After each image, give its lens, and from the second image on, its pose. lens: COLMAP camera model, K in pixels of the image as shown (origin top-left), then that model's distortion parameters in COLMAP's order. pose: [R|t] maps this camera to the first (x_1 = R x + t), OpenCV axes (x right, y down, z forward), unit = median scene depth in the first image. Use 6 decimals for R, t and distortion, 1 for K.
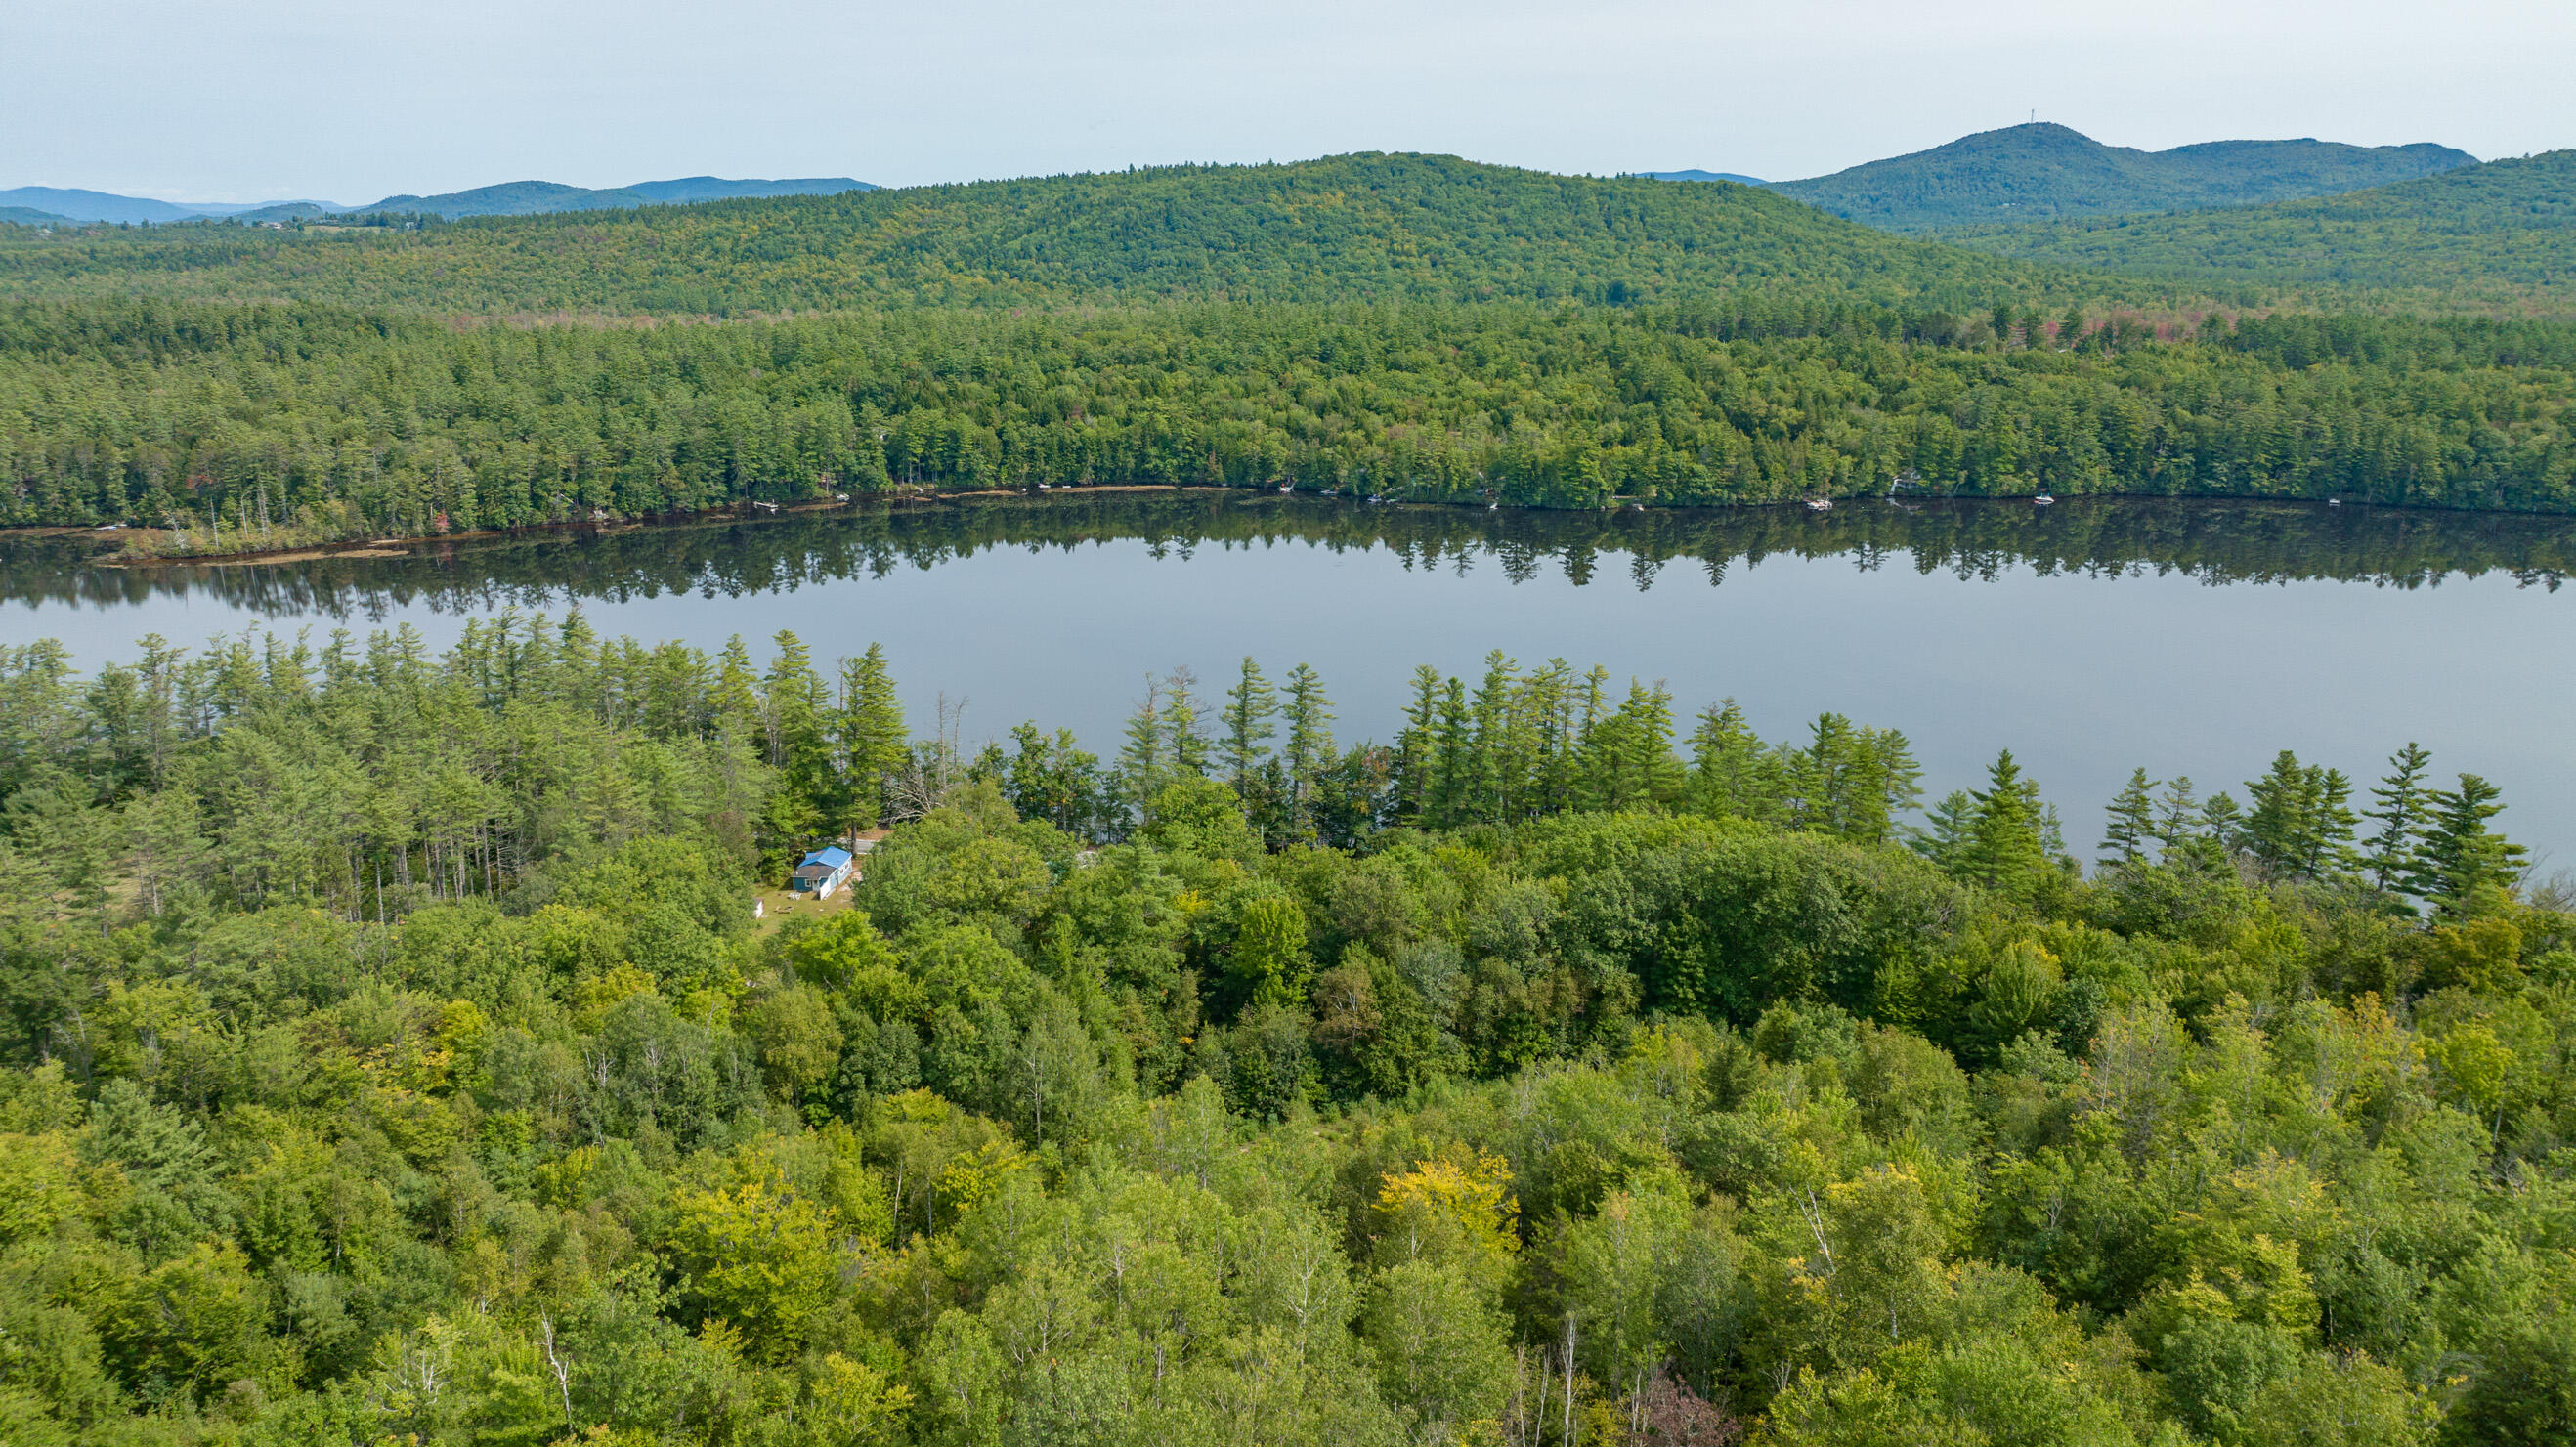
lens RADIAL K [[1795.1, 0, 1288.0], [0, 1795.1, 723.5], [0, 0, 1]] dist [-0.046270, 0.063293]
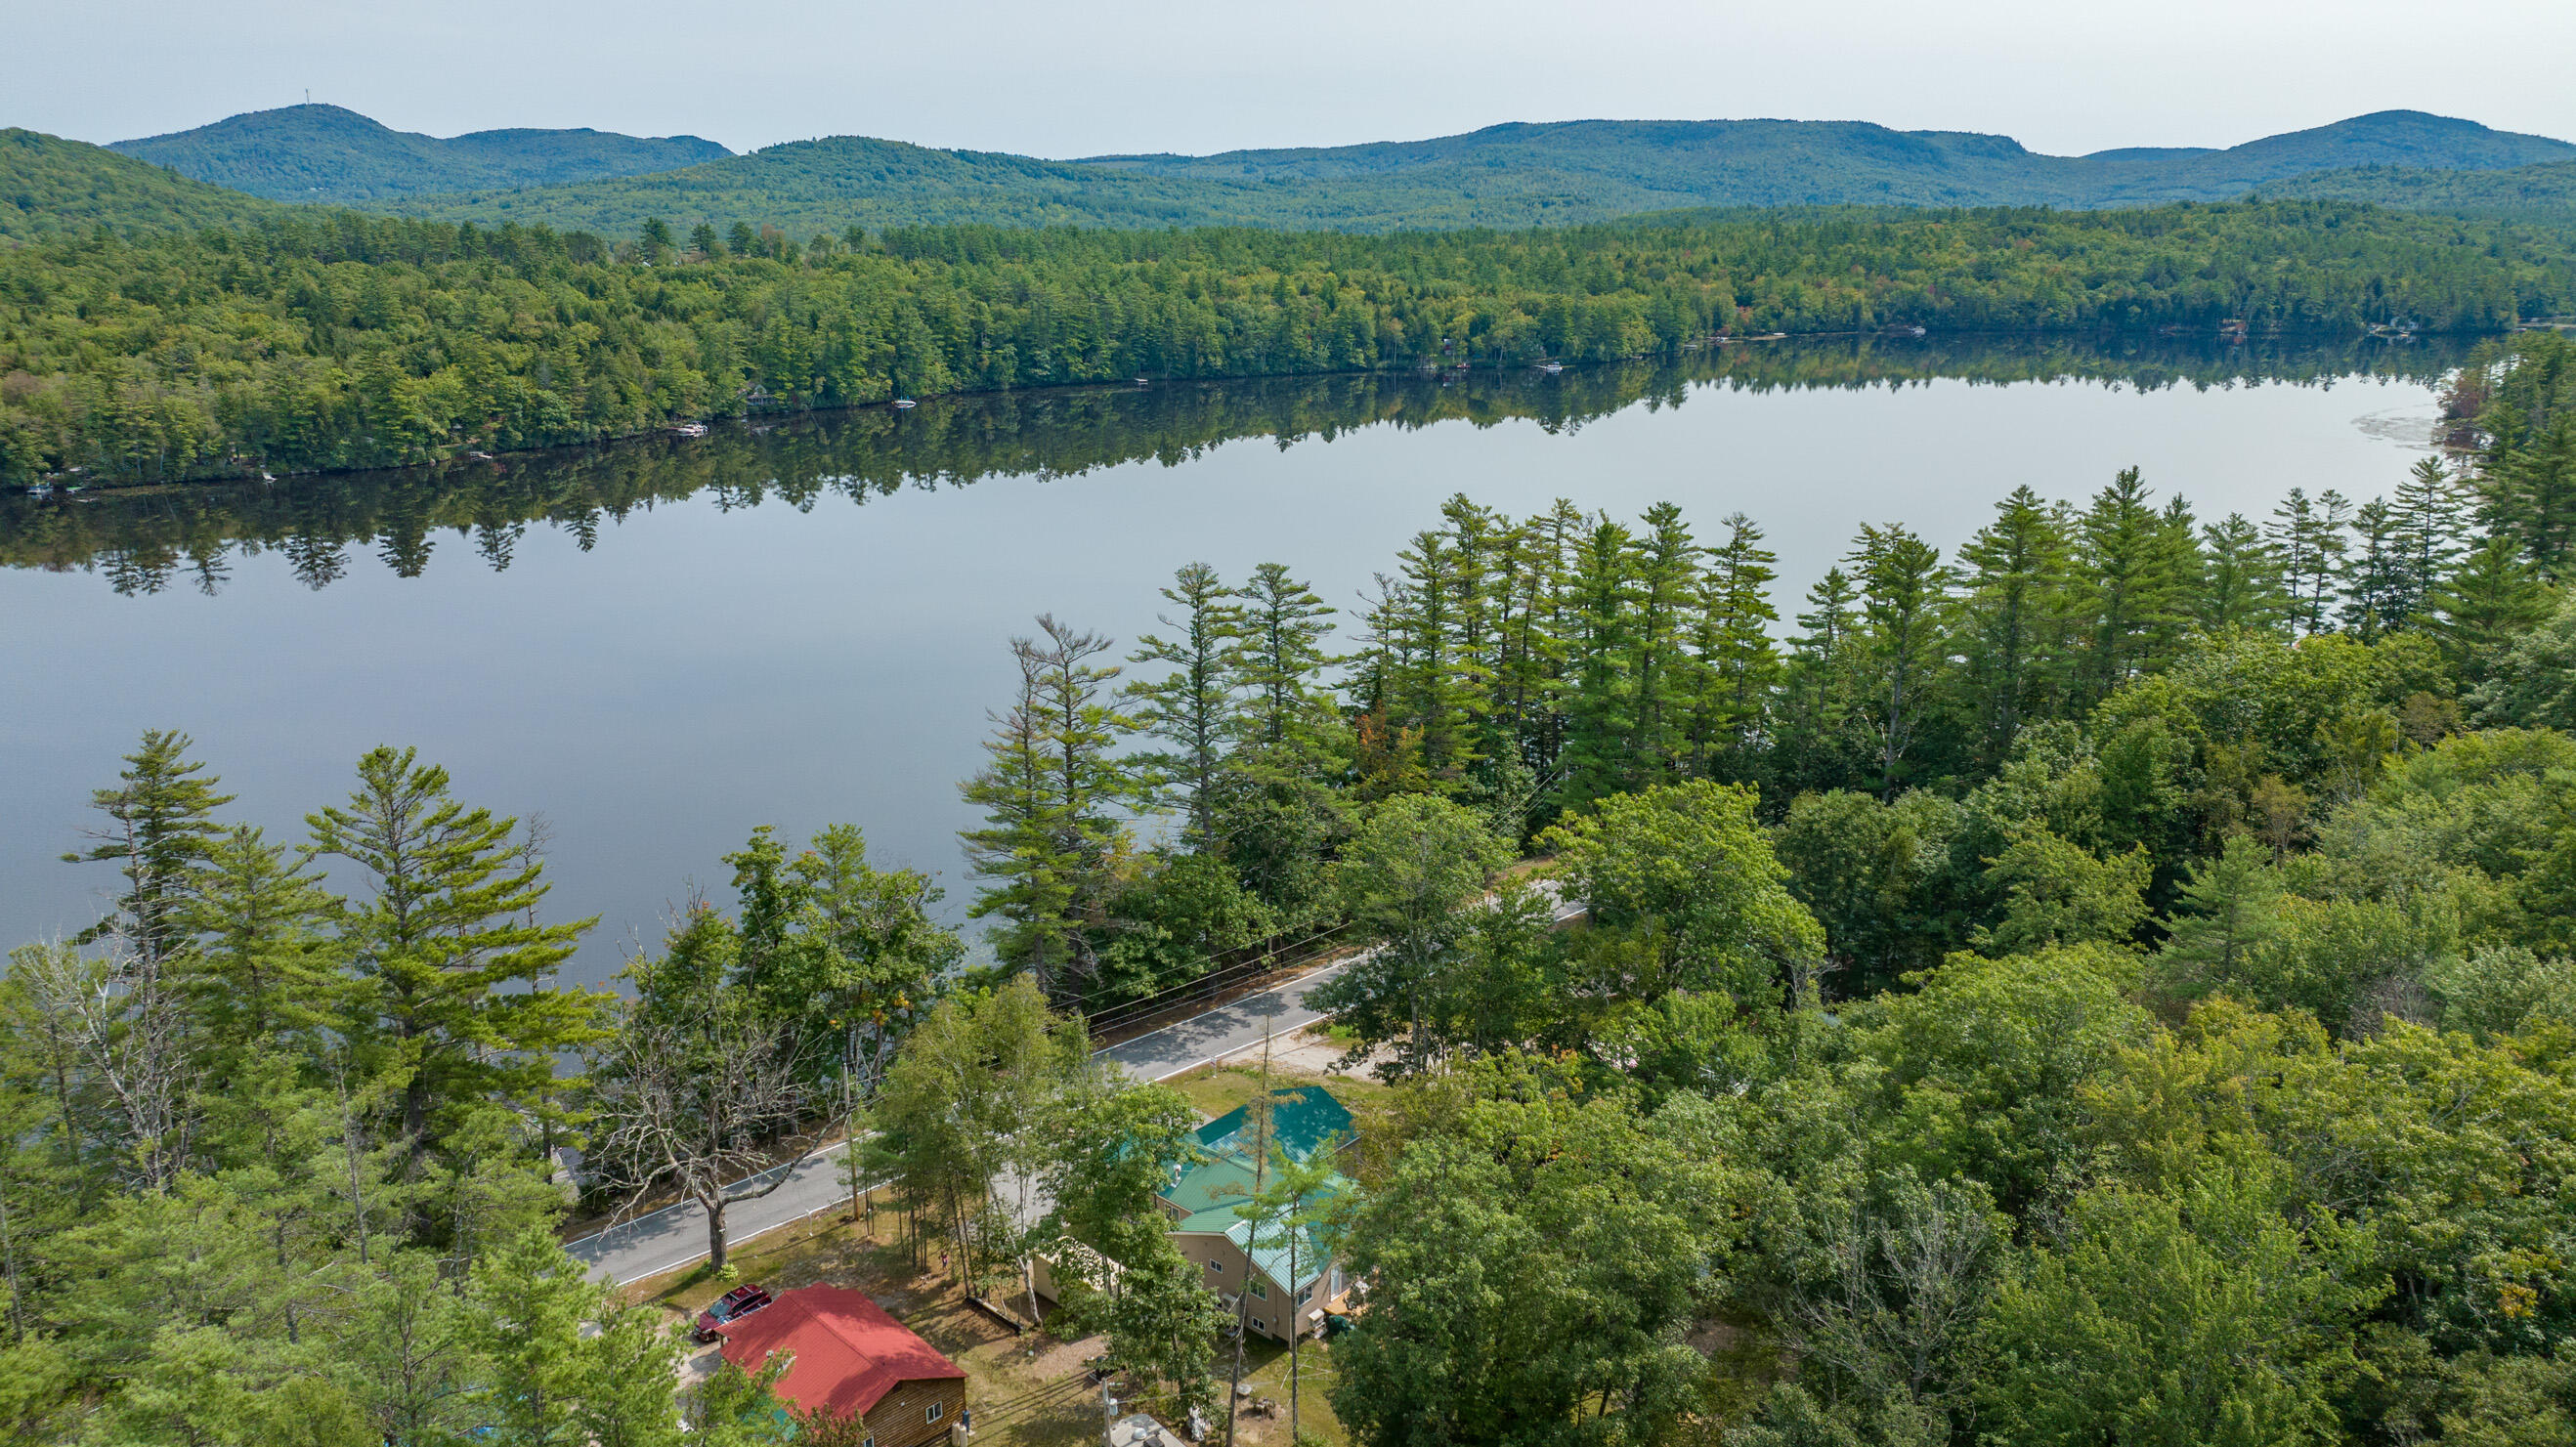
lens RADIAL K [[1798.5, 0, 1288.0], [0, 1798.5, 723.5], [0, 0, 1]] dist [-0.043919, 0.032027]
pose [[0.634865, -0.209285, 0.743738, -0.114985], [0.209501, 0.973181, 0.095016, -0.011781], [-0.743677, 0.095491, 0.661684, 0.219080]]
